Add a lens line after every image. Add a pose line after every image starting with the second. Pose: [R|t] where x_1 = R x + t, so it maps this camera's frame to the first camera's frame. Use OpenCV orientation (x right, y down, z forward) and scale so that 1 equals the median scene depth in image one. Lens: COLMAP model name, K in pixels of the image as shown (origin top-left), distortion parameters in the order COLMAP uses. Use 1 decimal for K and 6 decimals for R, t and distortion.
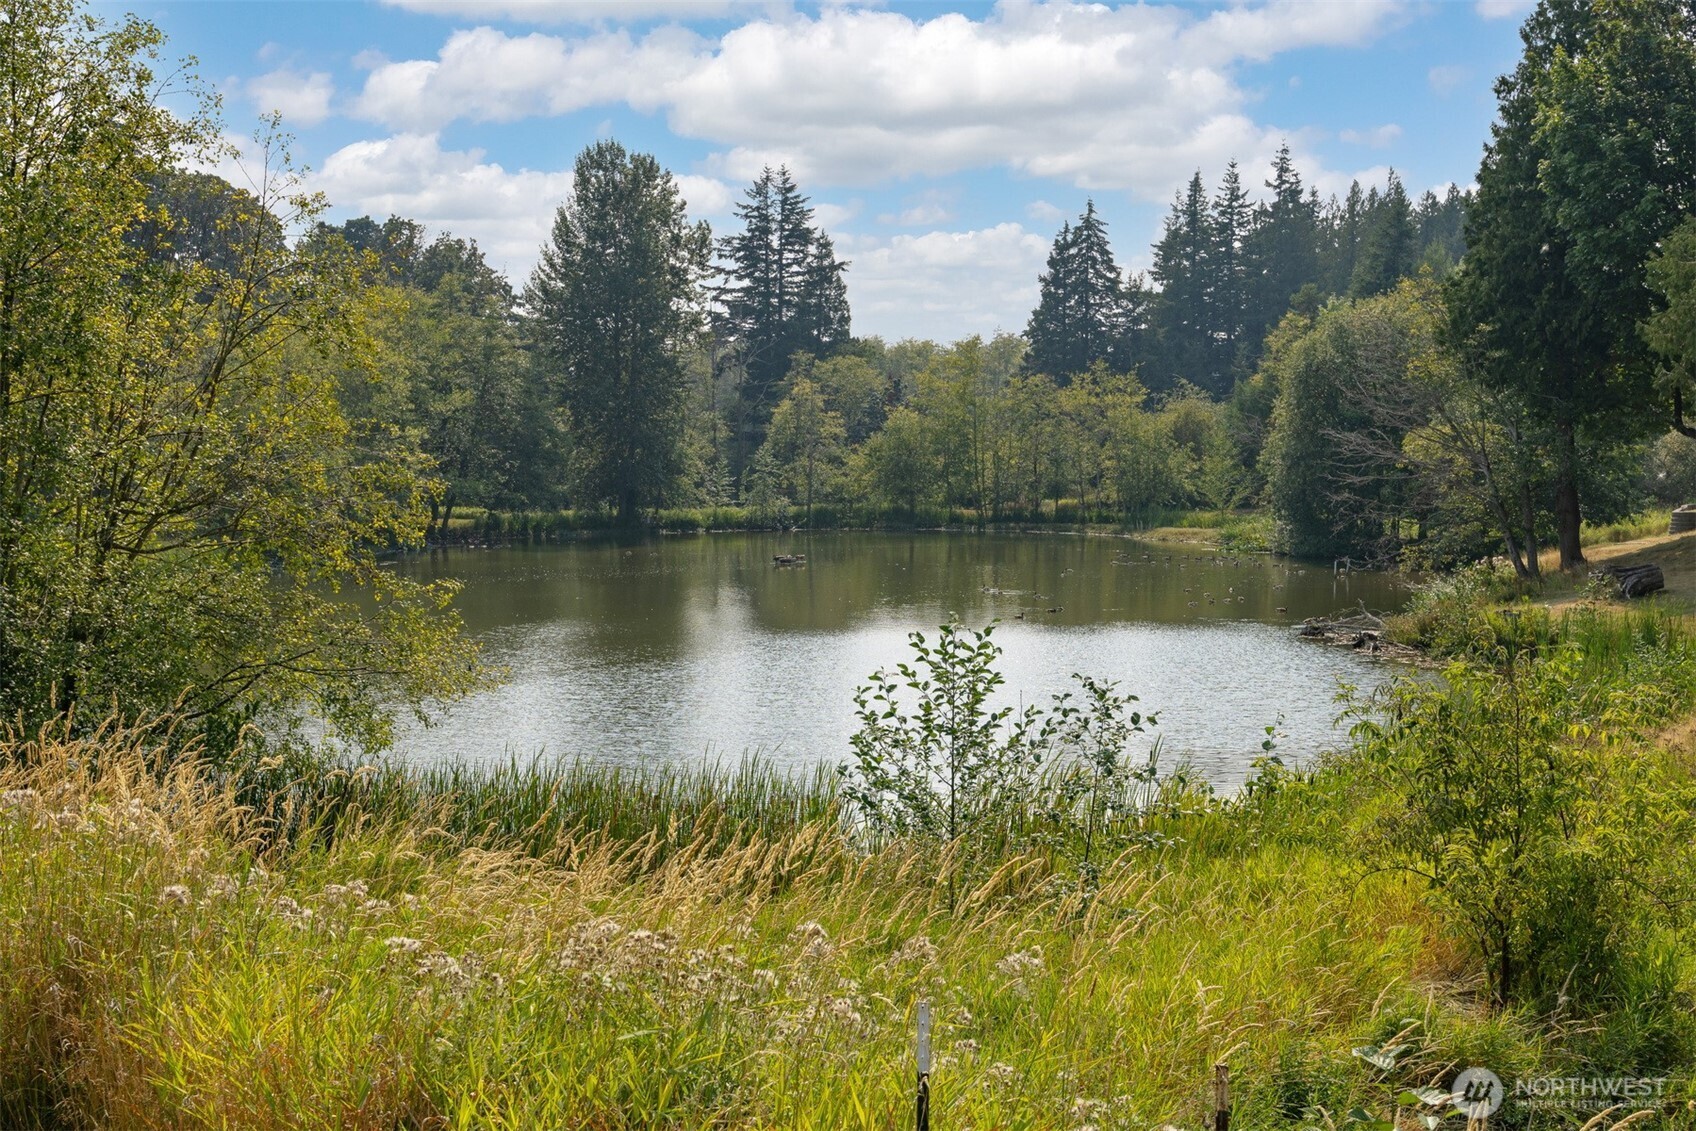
lens RADIAL K [[1985.7, 0, 843.9], [0, 1985.7, 670.9], [0, 0, 1]] dist [0.000898, 0.000000]
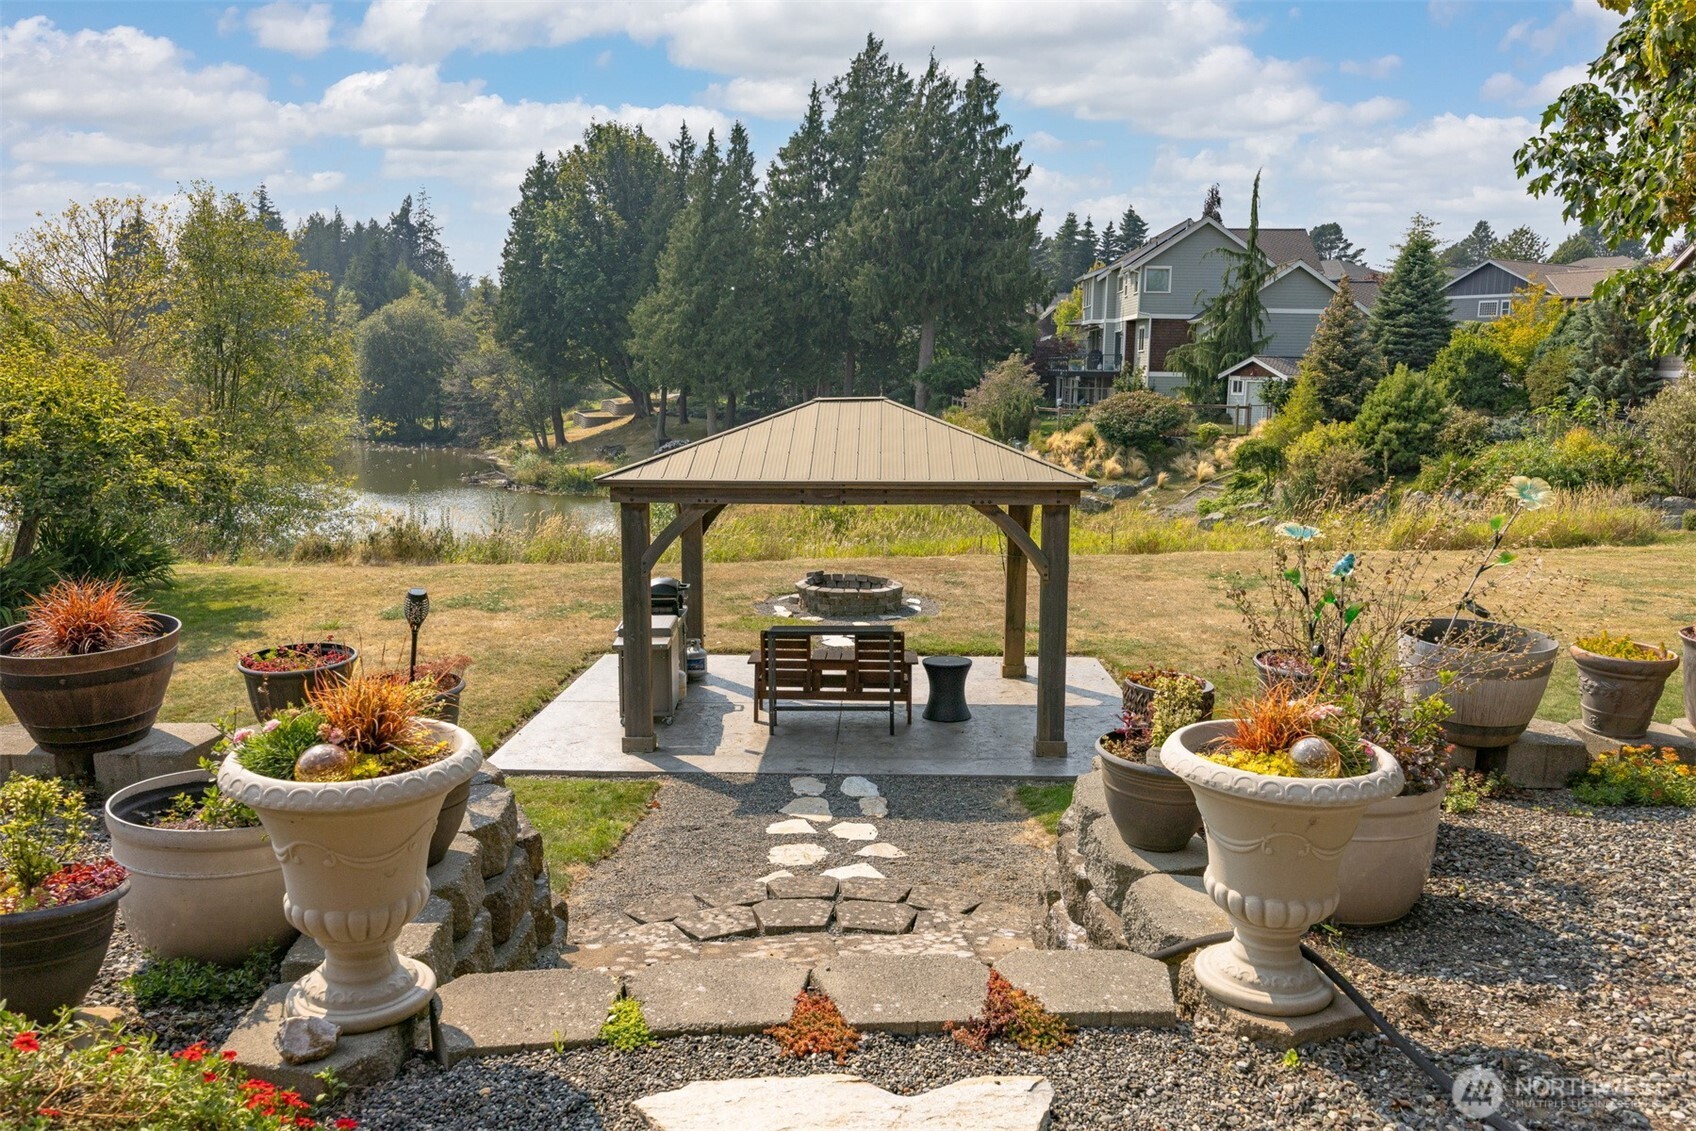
lens RADIAL K [[1229.0, 0, 851.1], [0, 1229.0, 562.0], [0, 0, 1]] dist [-0.011074, 0.006740]
pose [[0.738793, -0.092551, 0.667547, -0.166004], [0.055828, 0.995526, 0.076237, -0.005488], [-0.671616, -0.019056, 0.740654, -0.106561]]
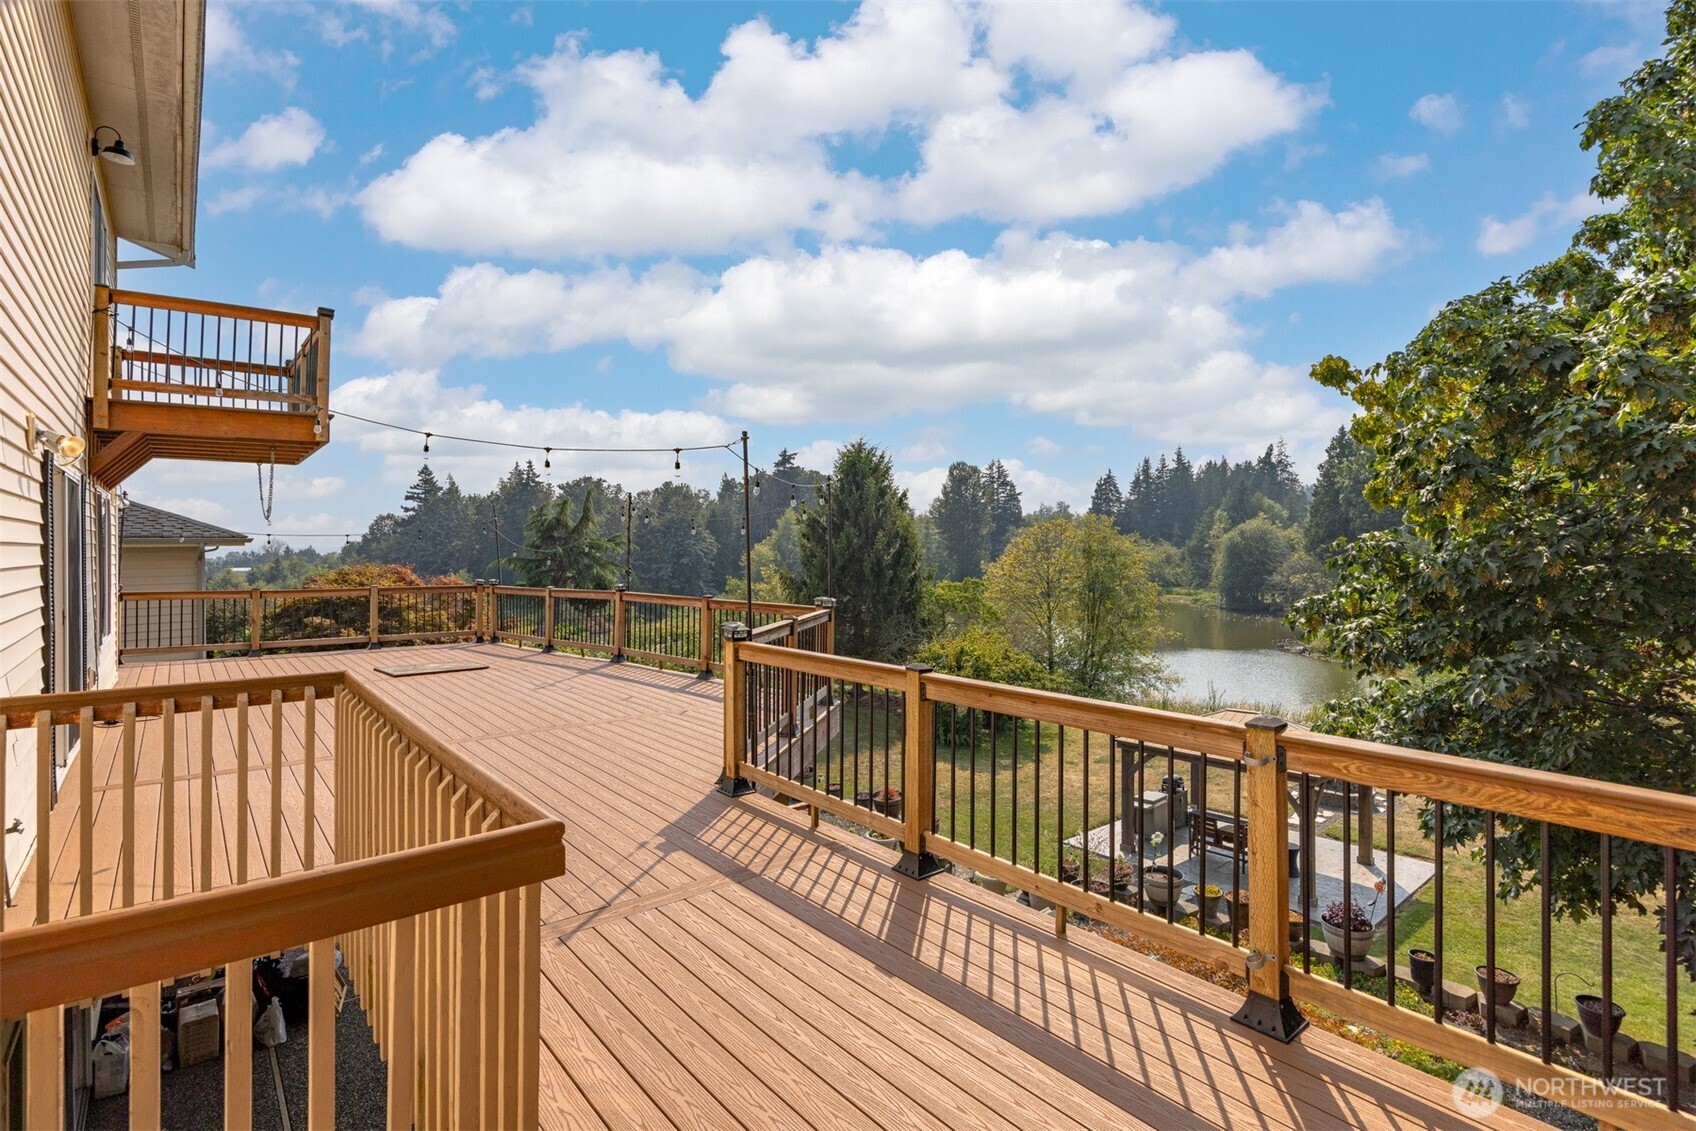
lens RADIAL K [[819.4, 0, 860.1], [0, 819.4, 539.8], [0, 0, 1]] dist [0.000445, 0.000055]
pose [[0.996051, -0.006735, -0.088527, -0.155819], [-0.002665, 0.994401, -0.105640, -0.023855], [0.088743, 0.105459, 0.990456, -0.185367]]
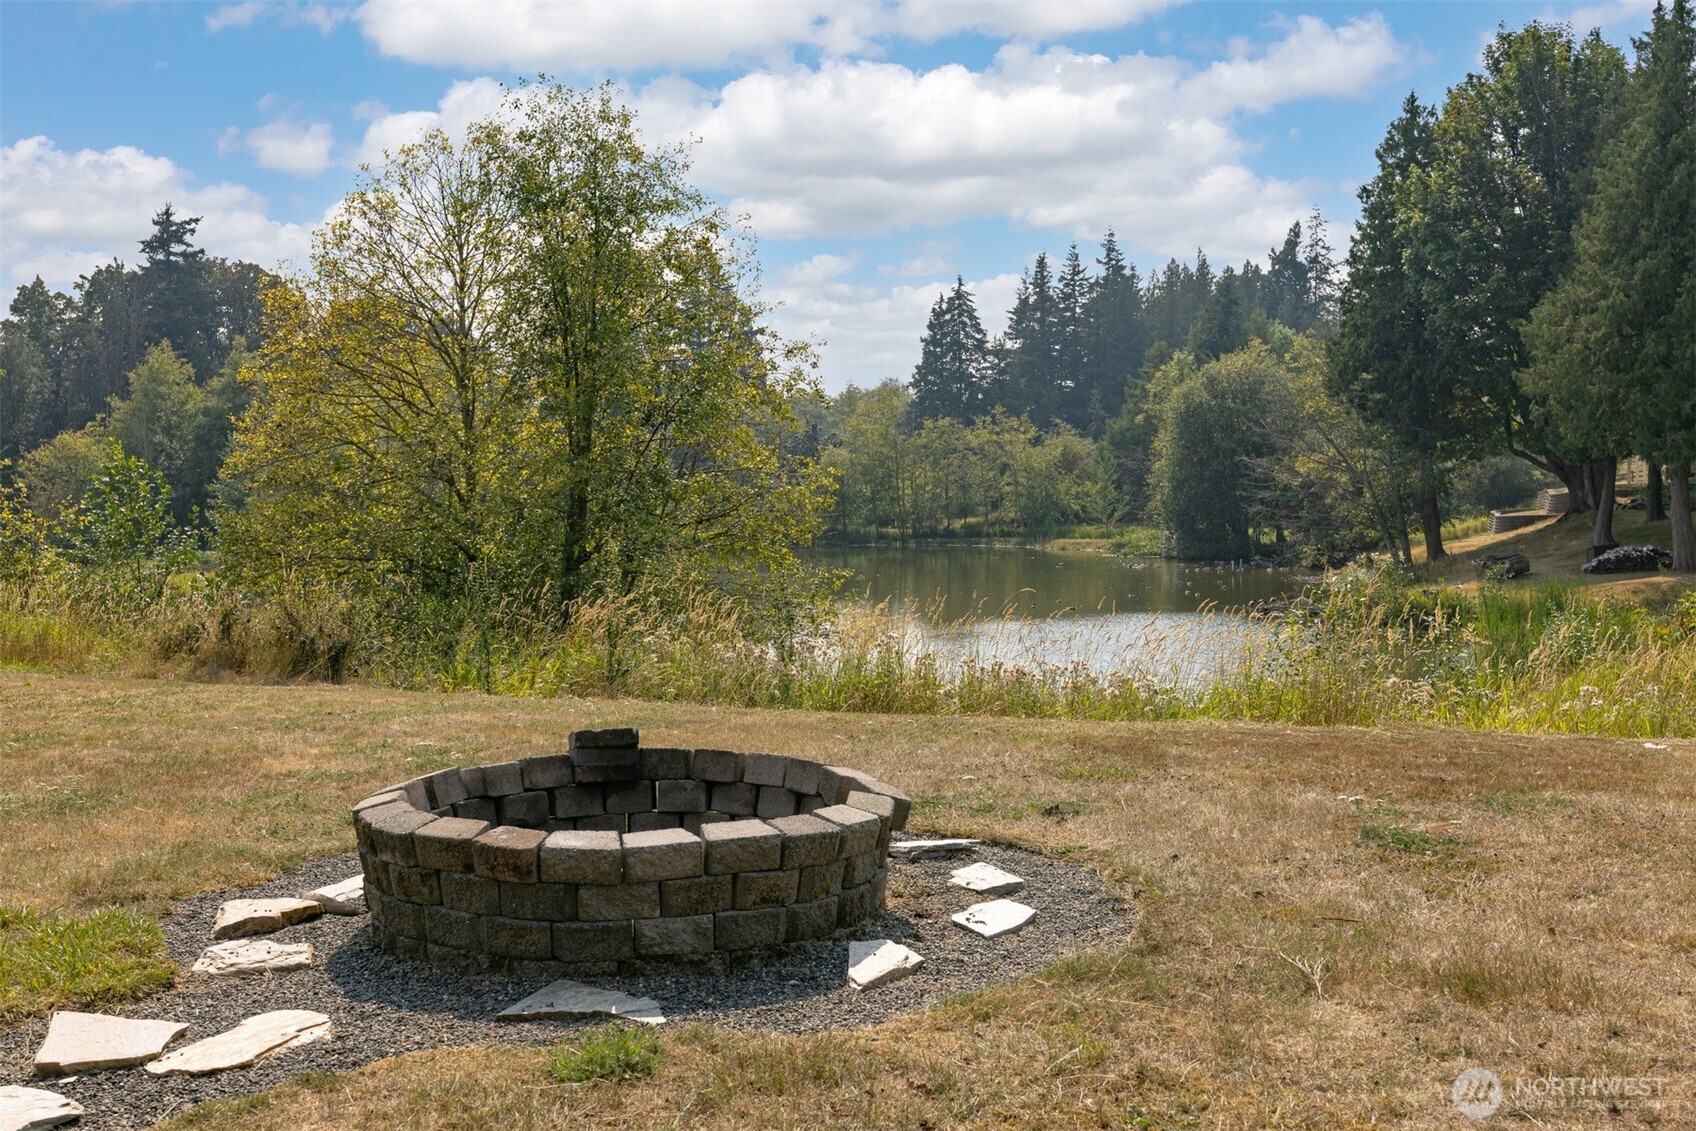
lens RADIAL K [[1717.0, 0, 837.7], [0, 1717.0, 563.3], [0, 0, 1]] dist [0.002210, 0.000000]
pose [[0.995332, -0.023697, 0.093553, -0.070175], [0.029669, 0.997574, -0.062977, 0.005375], [-0.091834, 0.065458, 0.993621, -0.042384]]
